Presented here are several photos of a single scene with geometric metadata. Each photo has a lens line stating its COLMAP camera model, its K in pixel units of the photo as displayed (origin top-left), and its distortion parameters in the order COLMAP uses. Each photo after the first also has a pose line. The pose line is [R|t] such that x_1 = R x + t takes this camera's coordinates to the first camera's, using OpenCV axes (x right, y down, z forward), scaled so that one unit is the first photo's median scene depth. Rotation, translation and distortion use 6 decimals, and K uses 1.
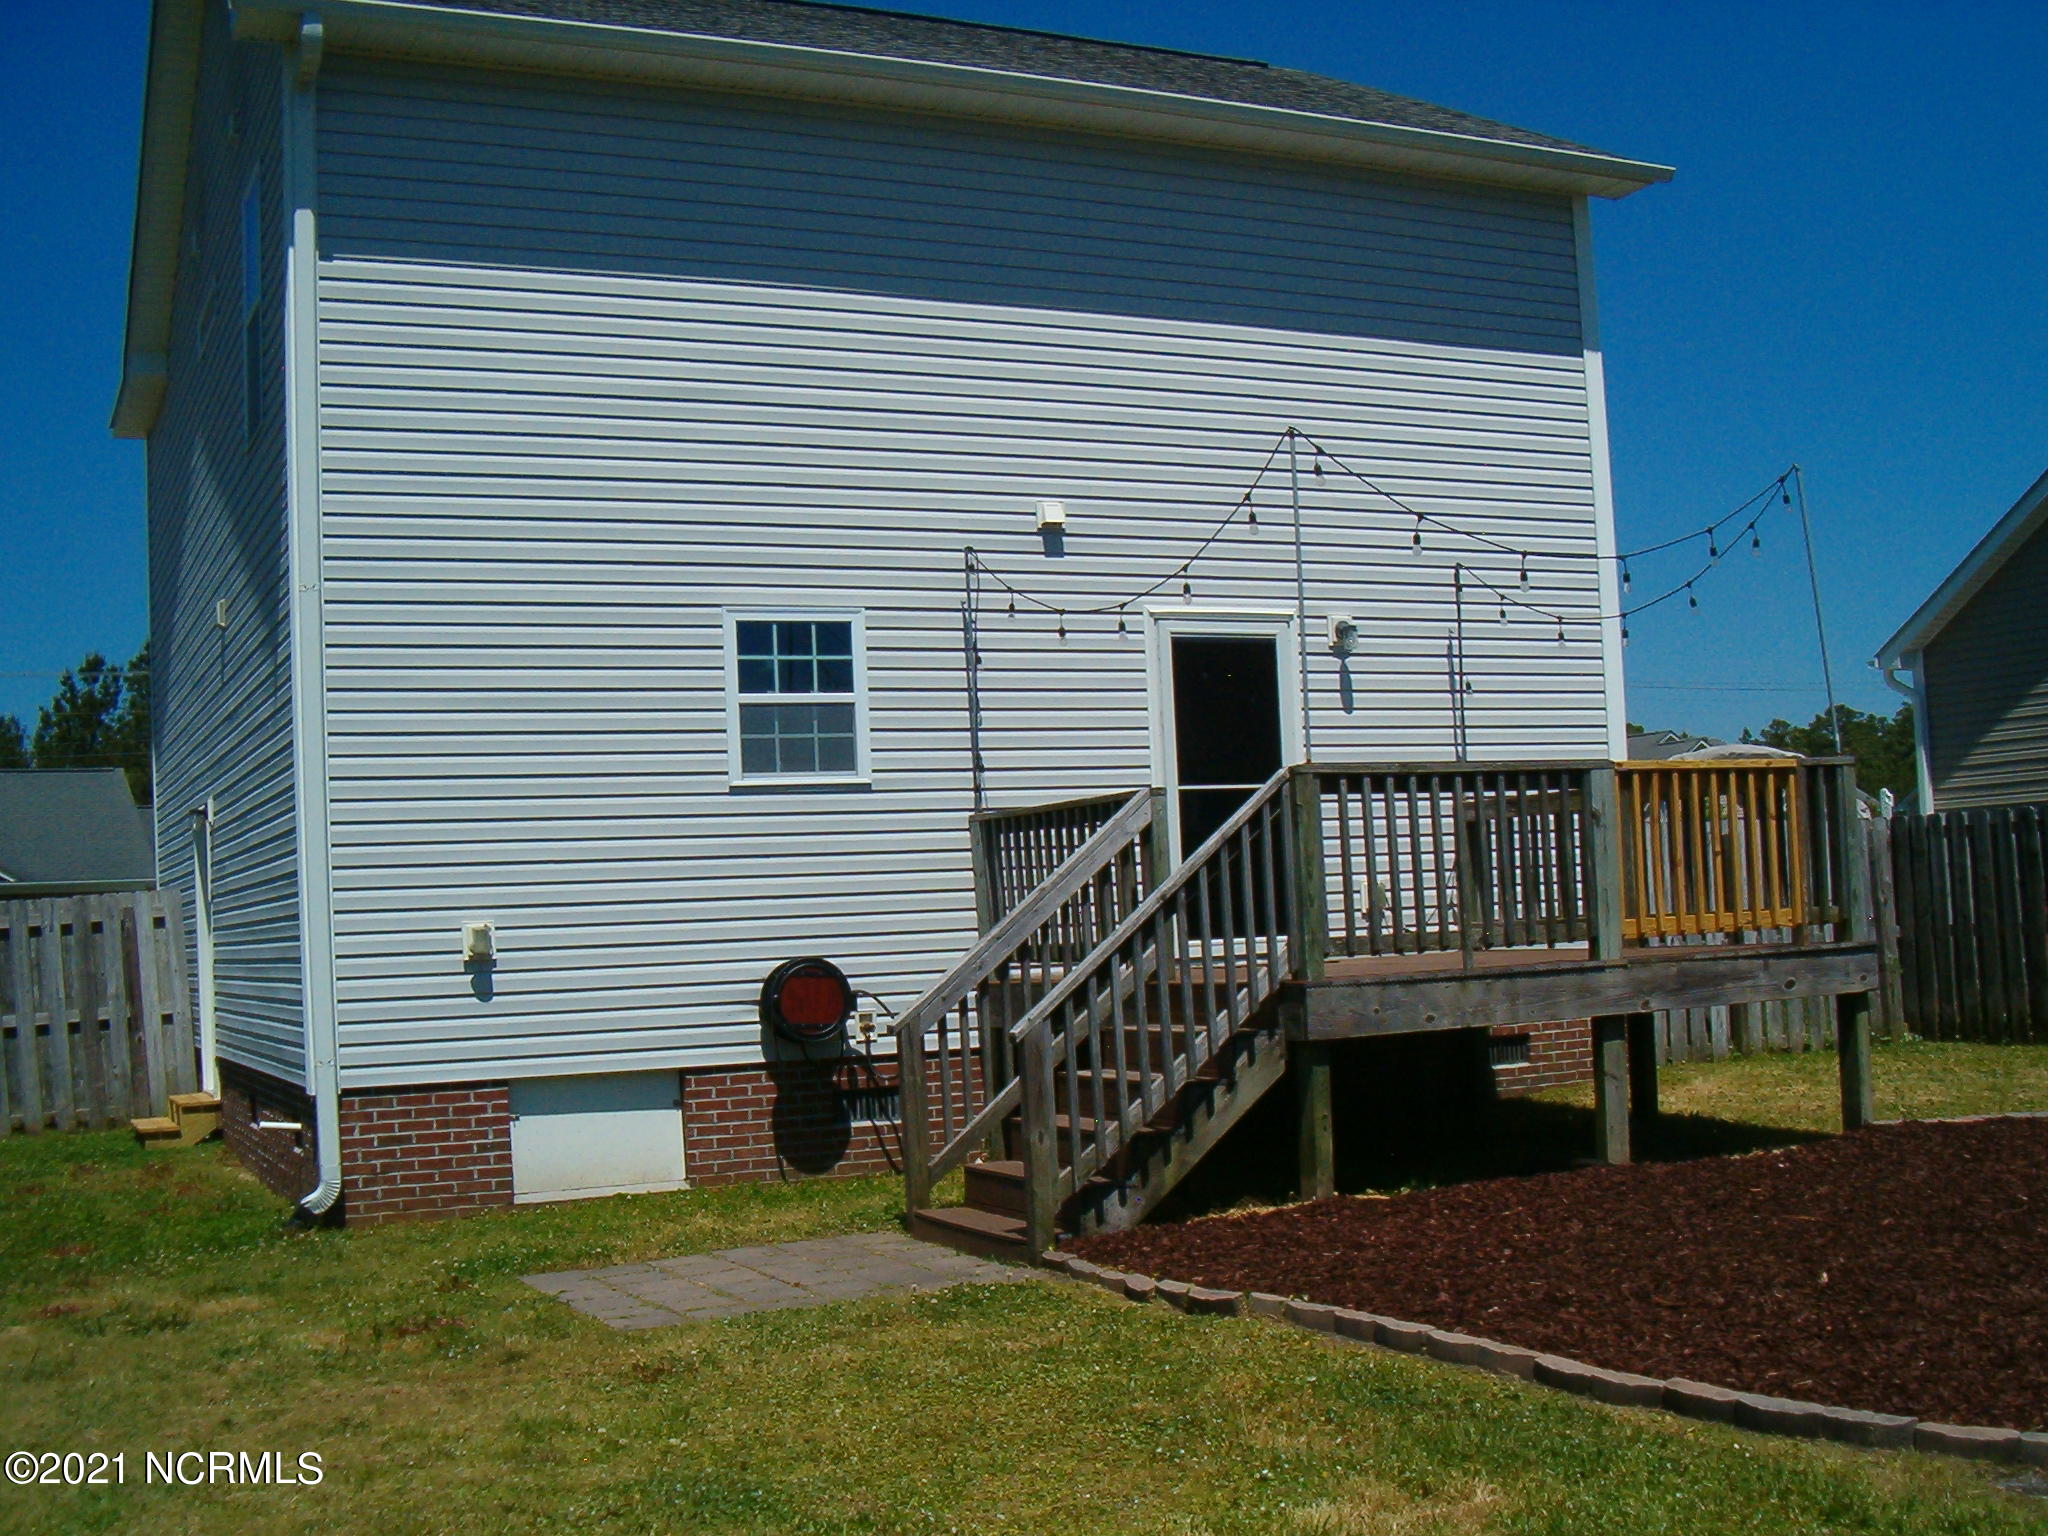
lens RADIAL K [[2321.6, 0, 1024.0], [0, 2321.6, 768.0], [0, 0, 1]] dist [-0.224998, 0.180824]
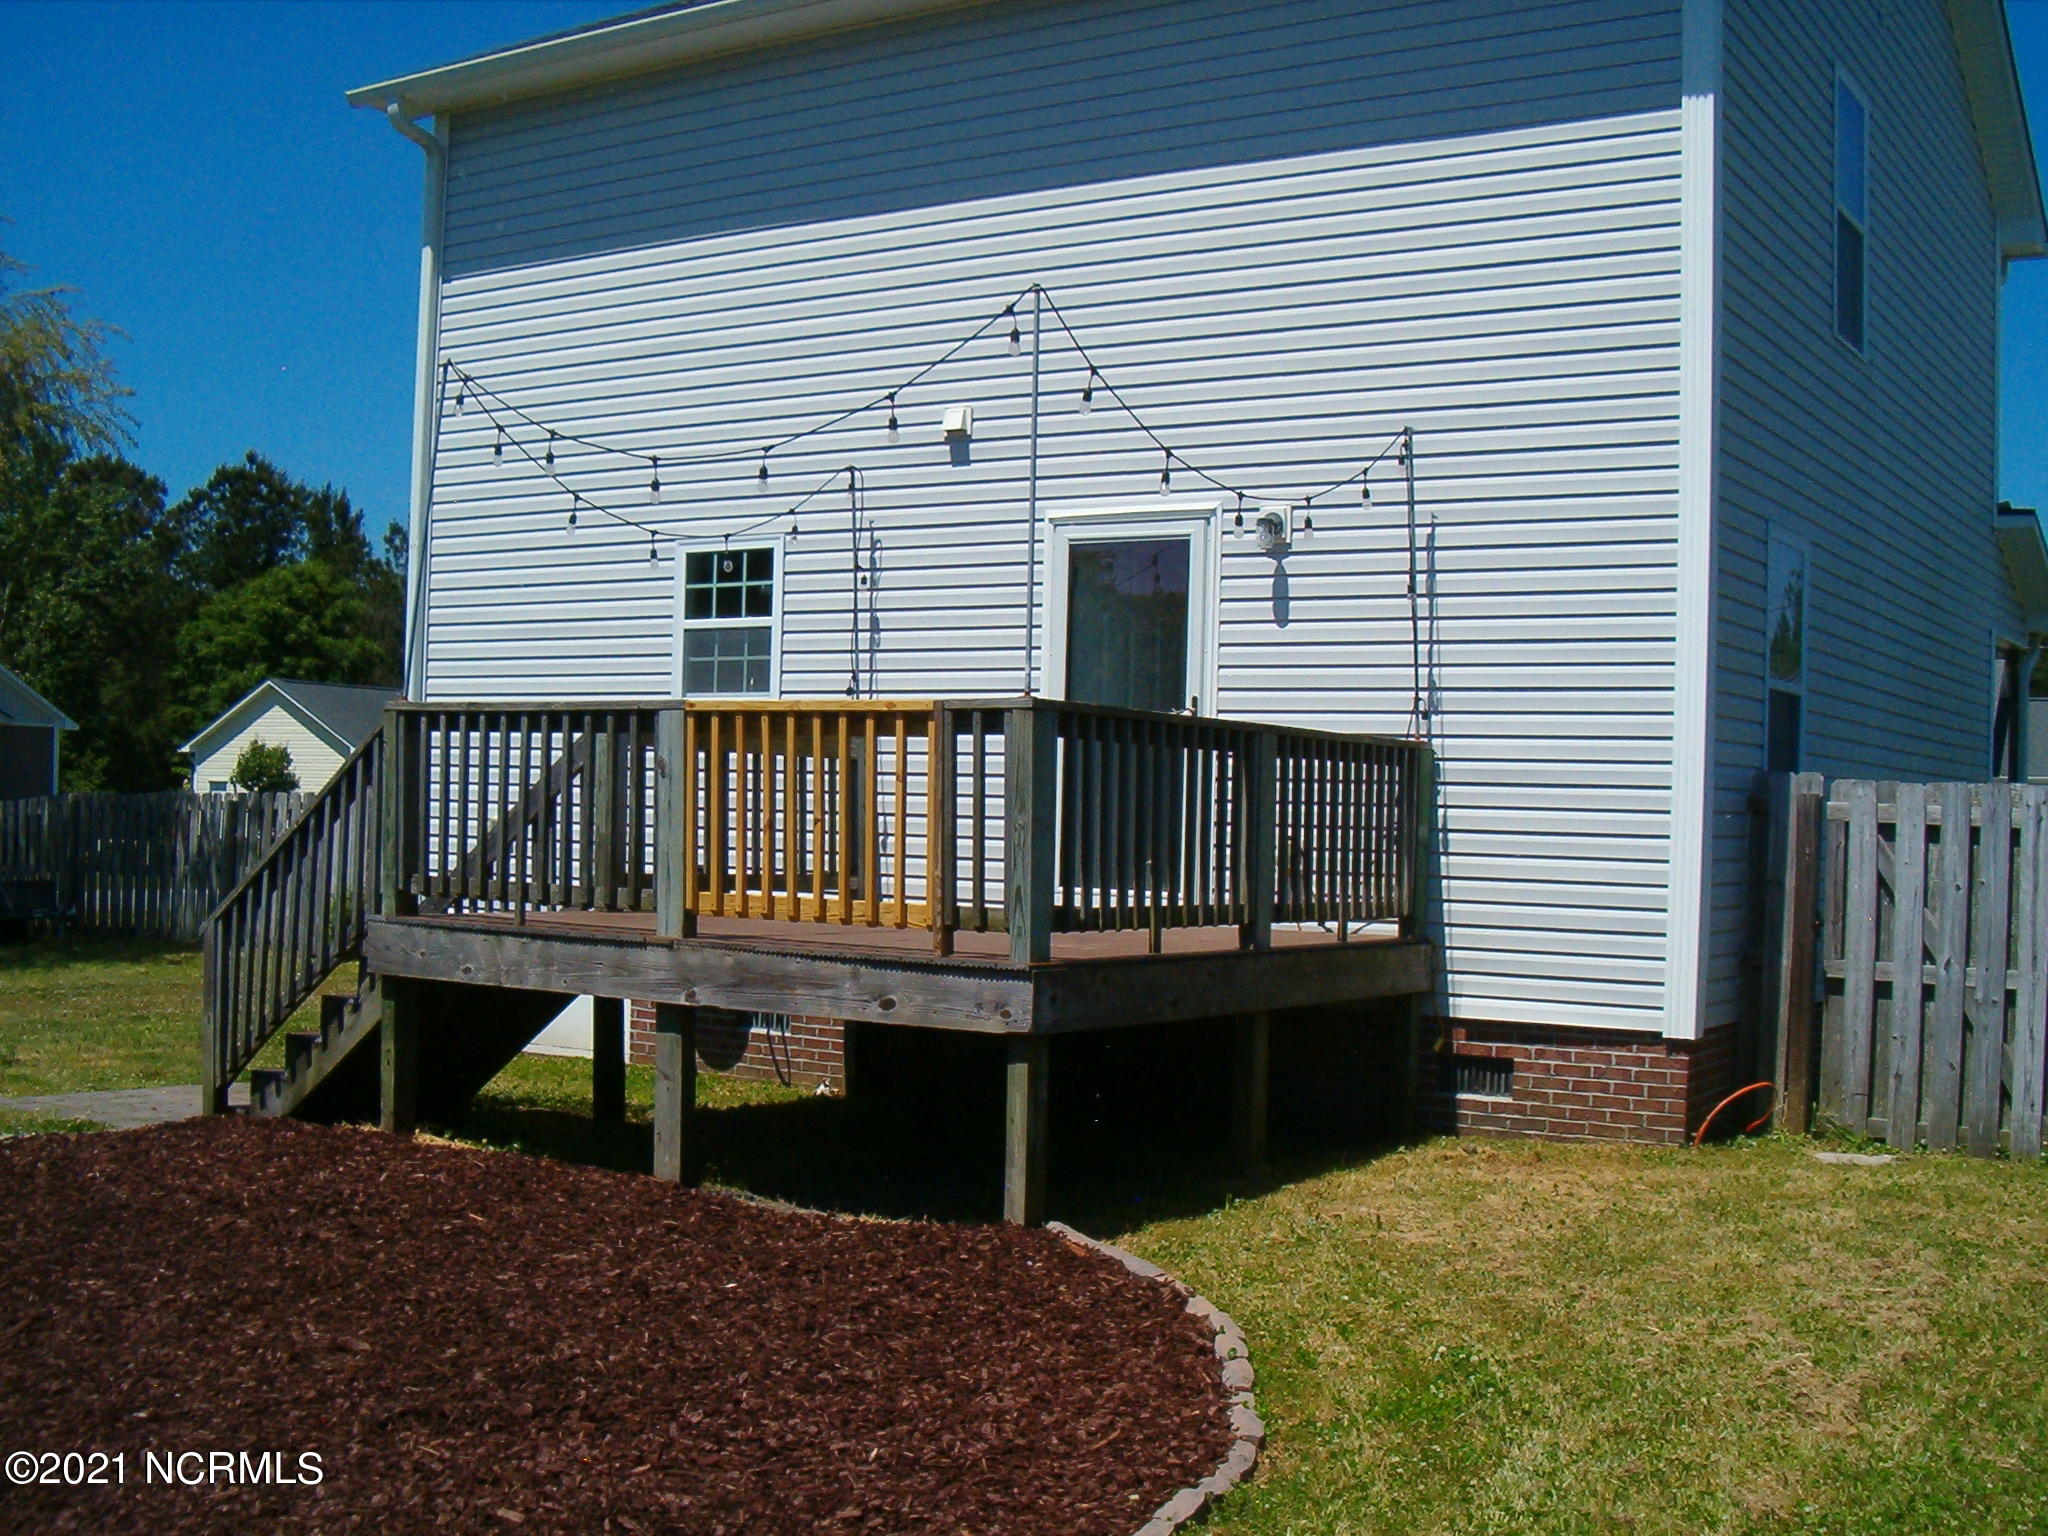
lens RADIAL K [[2321.6, 0, 1024.0], [0, 2321.6, 768.0], [0, 0, 1]] dist [-0.224998, 0.180824]
pose [[0.526137, 0.043404, -0.849291, 0.873034], [0.002993, 0.998596, 0.052888, -0.019373], [0.850394, -0.030368, 0.525269, 0.555379]]
